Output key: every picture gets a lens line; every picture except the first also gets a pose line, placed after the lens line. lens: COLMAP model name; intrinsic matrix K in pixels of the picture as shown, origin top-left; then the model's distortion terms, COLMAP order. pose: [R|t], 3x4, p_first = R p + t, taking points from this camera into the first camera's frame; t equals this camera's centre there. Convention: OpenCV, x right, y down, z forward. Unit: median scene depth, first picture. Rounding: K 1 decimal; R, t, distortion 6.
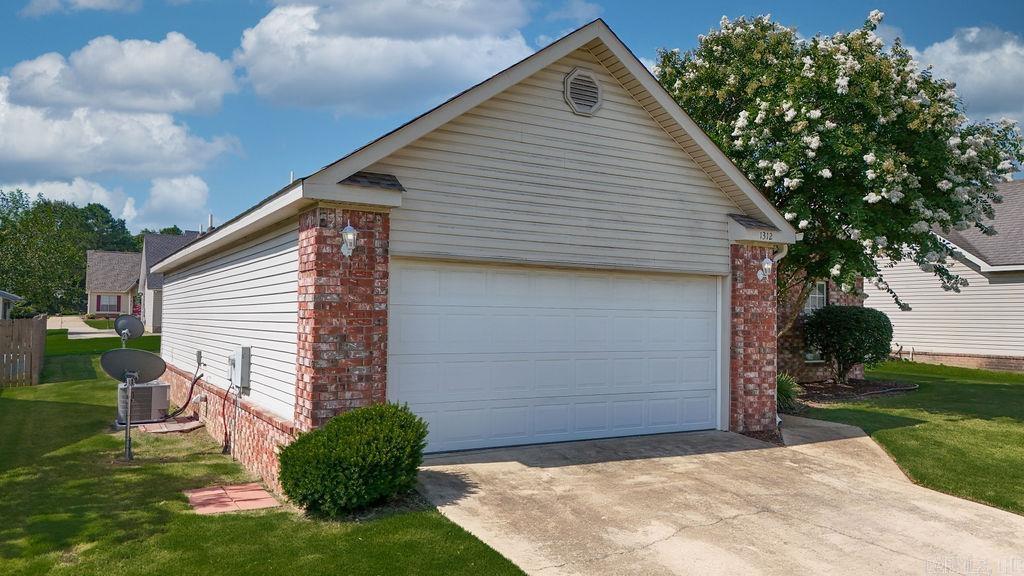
lens RADIAL K [[793.8, 0, 509.5], [0, 793.8, 262.3], [0, 0, 1]] dist [0.002989, -0.001184]
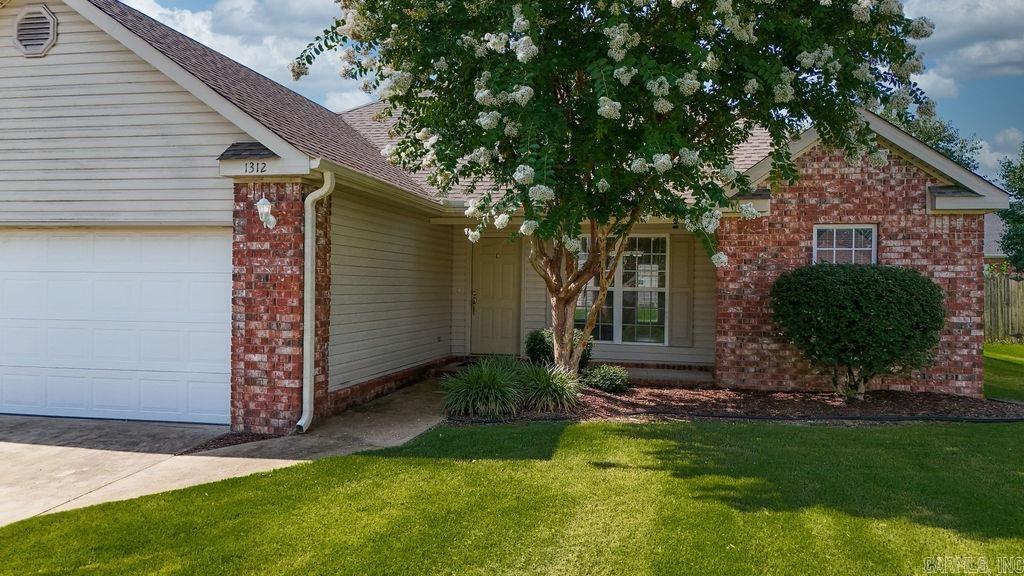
lens RADIAL K [[760.7, 0, 486.3], [0, 760.7, 287.5], [0, 0, 1]] dist [0.034385, -0.000261]
pose [[0.740350, -0.007510, -0.672179, 1.072707], [0.045454, 0.998208, 0.038911, 0.066516], [0.670683, -0.059361, 0.739365, 0.707449]]
